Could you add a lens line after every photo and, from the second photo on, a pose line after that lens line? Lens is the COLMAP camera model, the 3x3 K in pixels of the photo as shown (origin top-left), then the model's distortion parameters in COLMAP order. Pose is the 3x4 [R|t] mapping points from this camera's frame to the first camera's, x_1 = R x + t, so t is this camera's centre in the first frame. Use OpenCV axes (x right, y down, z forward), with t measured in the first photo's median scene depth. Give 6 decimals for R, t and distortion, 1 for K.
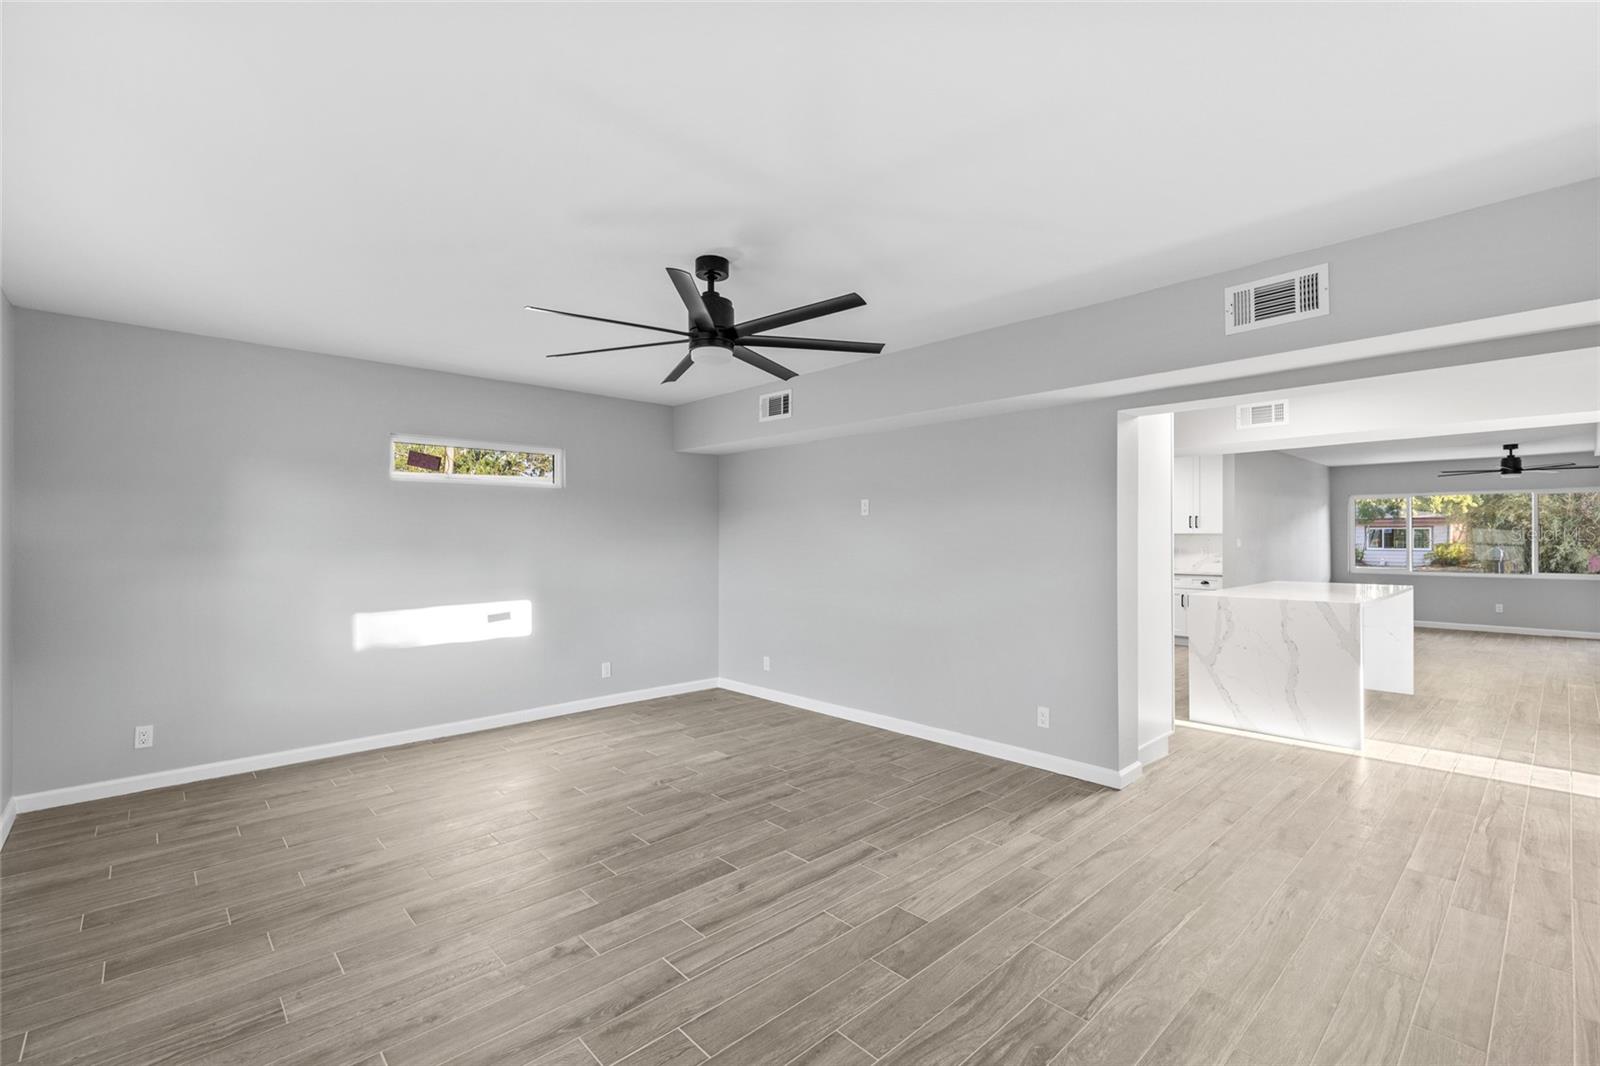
lens RADIAL K [[691.9, 0, 797.0], [0, 691.9, 531.9], [0, 0, 1]] dist [0.000007, -0.000198]
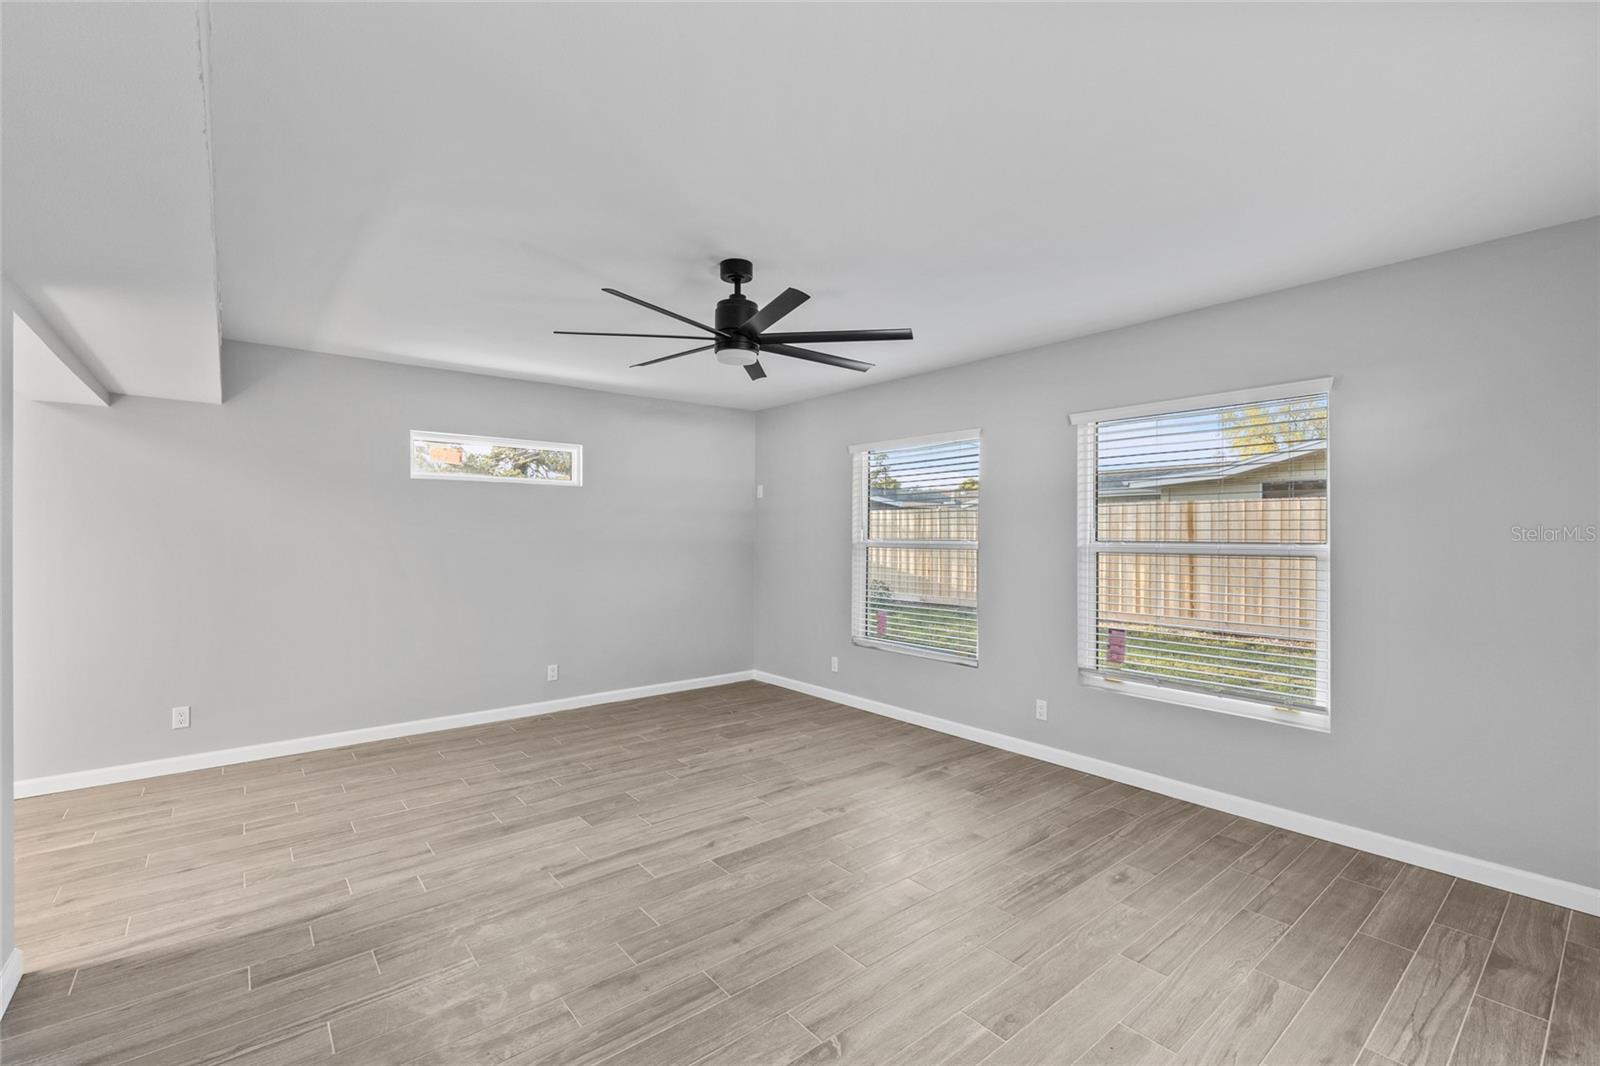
lens RADIAL K [[691.9, 0, 802.6], [0, 691.9, 532.9], [0, 0, 1]] dist [0.000007, -0.000198]
pose [[-0.998574, -0.000181, 0.053381, -0.282699], [-0.000379, 0.999993, -0.003715, 0.010578], [-0.053380, -0.003730, -0.998567, 2.073838]]
